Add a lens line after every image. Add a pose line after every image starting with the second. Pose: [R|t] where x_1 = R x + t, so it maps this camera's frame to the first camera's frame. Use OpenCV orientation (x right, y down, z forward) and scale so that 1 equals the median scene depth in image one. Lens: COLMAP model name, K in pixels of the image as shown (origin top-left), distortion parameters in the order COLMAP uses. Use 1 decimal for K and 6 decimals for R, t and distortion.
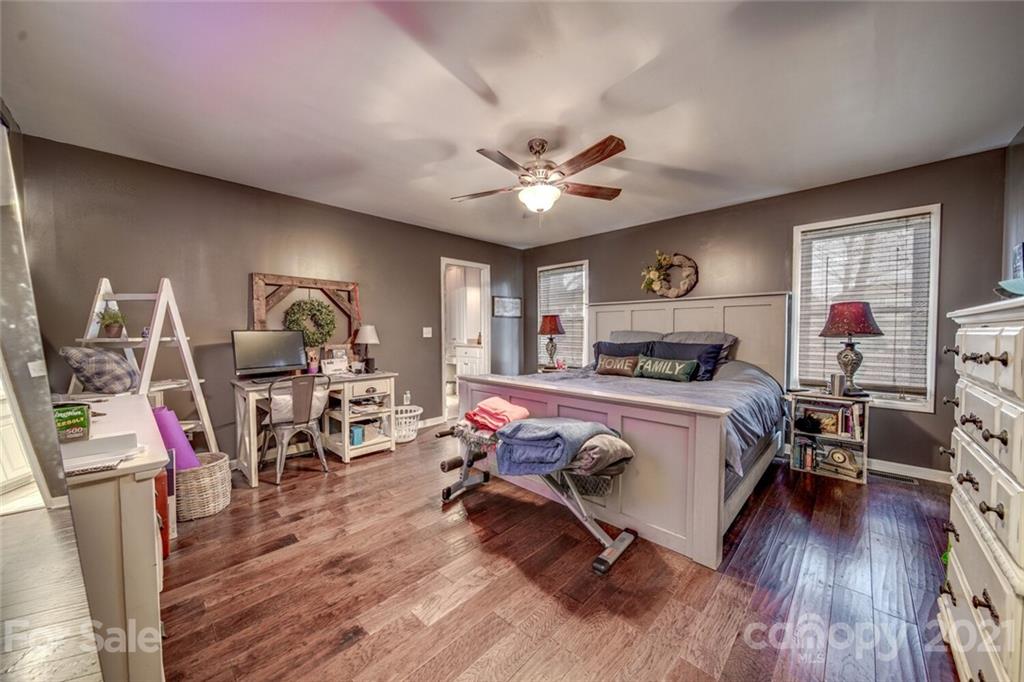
lens RADIAL K [[361.8, 0, 511.2], [0, 361.8, 341.7], [0, 0, 1]] dist [-0.000988, -0.000386]
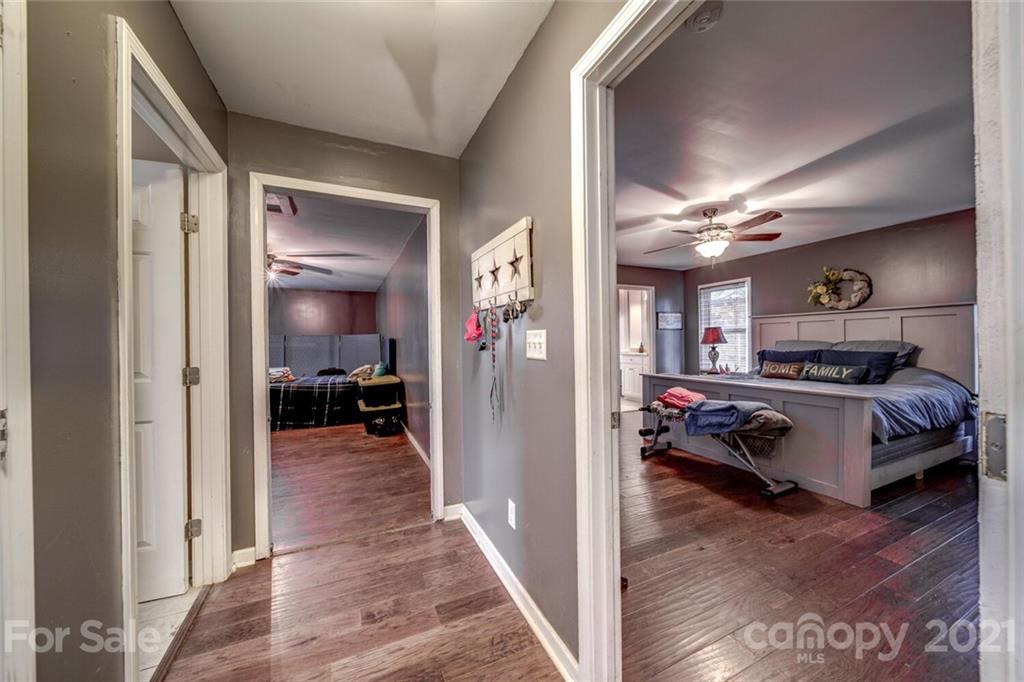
lens RADIAL K [[361.8, 0, 511.2], [0, 361.8, 341.7], [0, 0, 1]] dist [-0.000988, -0.000386]
pose [[0.932164, -0.006400, -0.361980, -0.102605], [-0.004509, 0.999561, -0.029285, 0.012613], [0.362008, 0.028930, 0.931726, -0.422108]]
